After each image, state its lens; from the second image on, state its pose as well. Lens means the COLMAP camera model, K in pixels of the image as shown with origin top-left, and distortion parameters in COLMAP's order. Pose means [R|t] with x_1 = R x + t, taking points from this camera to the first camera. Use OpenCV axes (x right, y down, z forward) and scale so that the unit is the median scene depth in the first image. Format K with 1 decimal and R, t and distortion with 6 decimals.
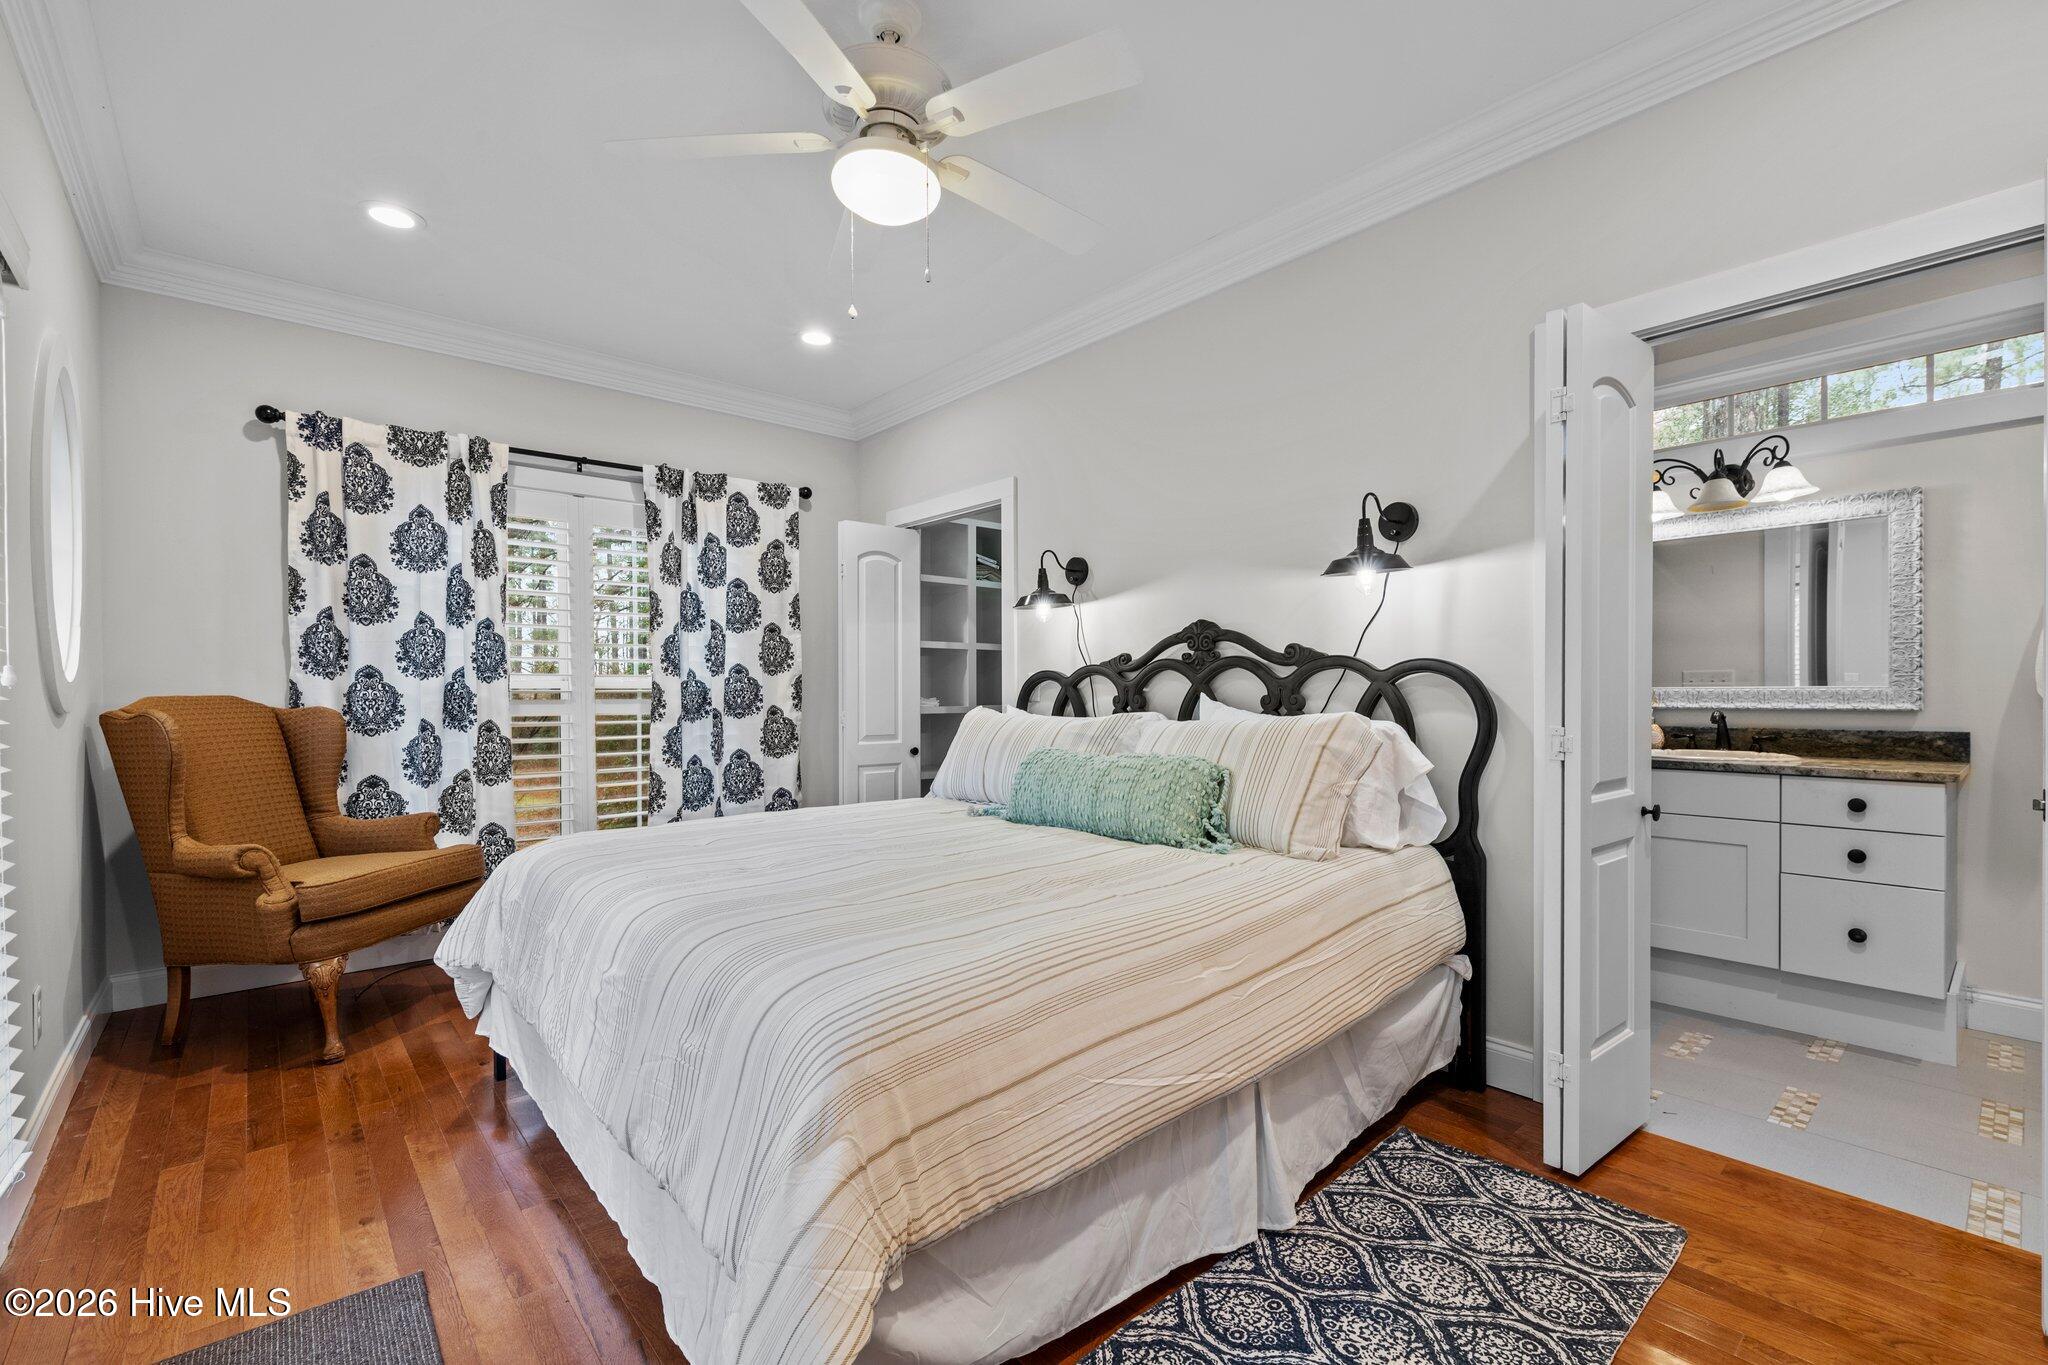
lens RADIAL K [[891.4, 0, 1022.2], [0, 891.4, 695.1], [0, 0, 1]] dist [0.000972, -0.000989]
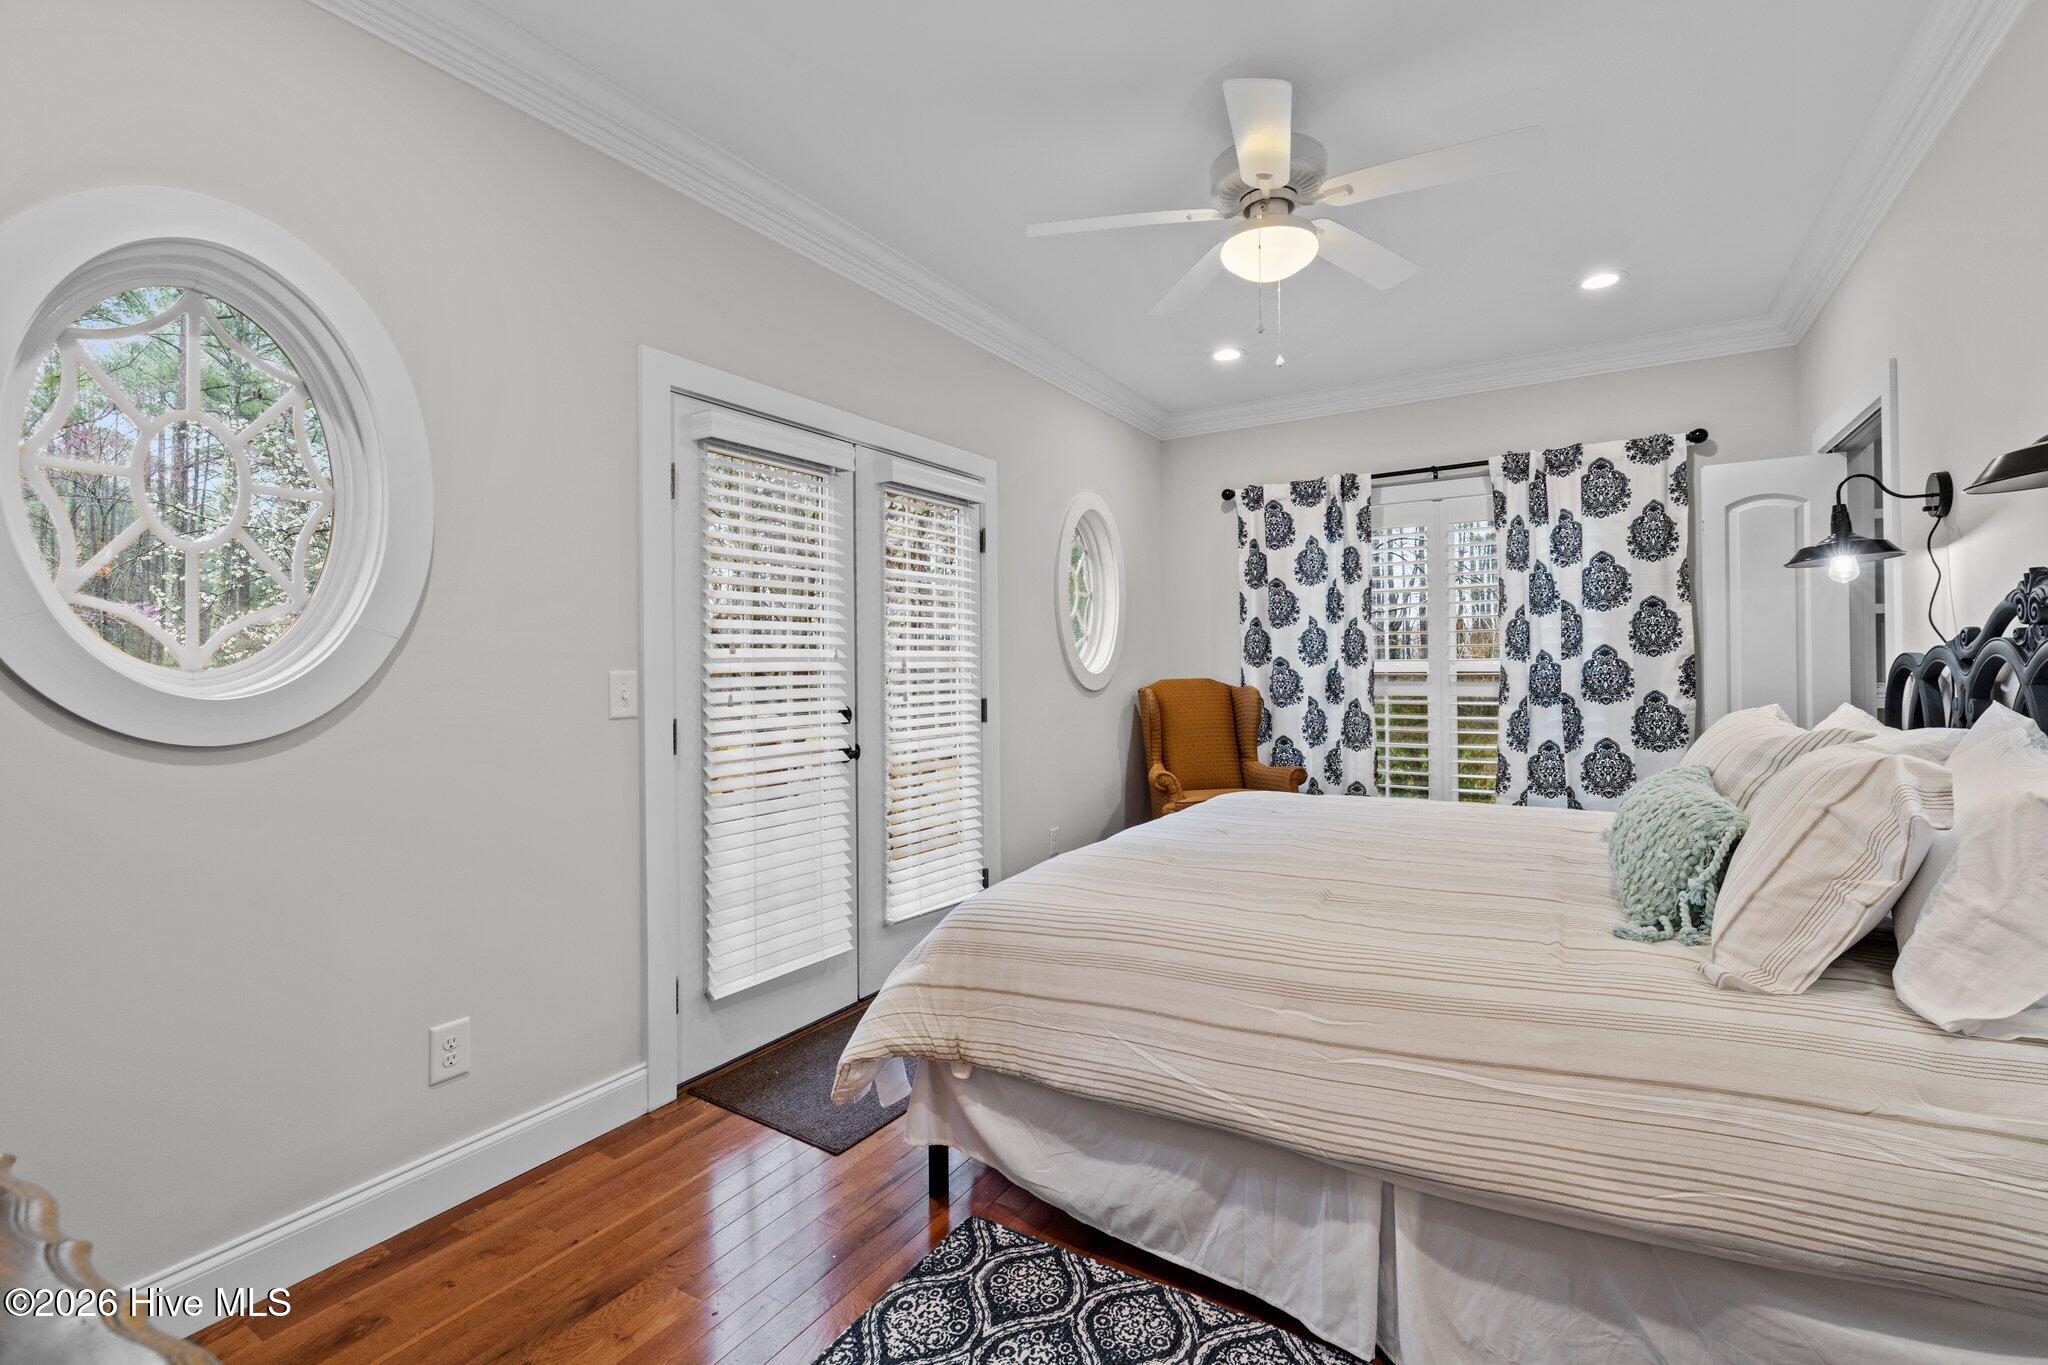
lens RADIAL K [[891.4, 0, 1047.6], [0, 891.4, 653.5], [0, 0, 1]] dist [0.000972, -0.000989]
pose [[0.299849, -0.011758, -0.953914, 0.440273], [0.008940, 0.999915, -0.009515, -0.025475], [0.953945, -0.005675, 0.299929, 0.204406]]
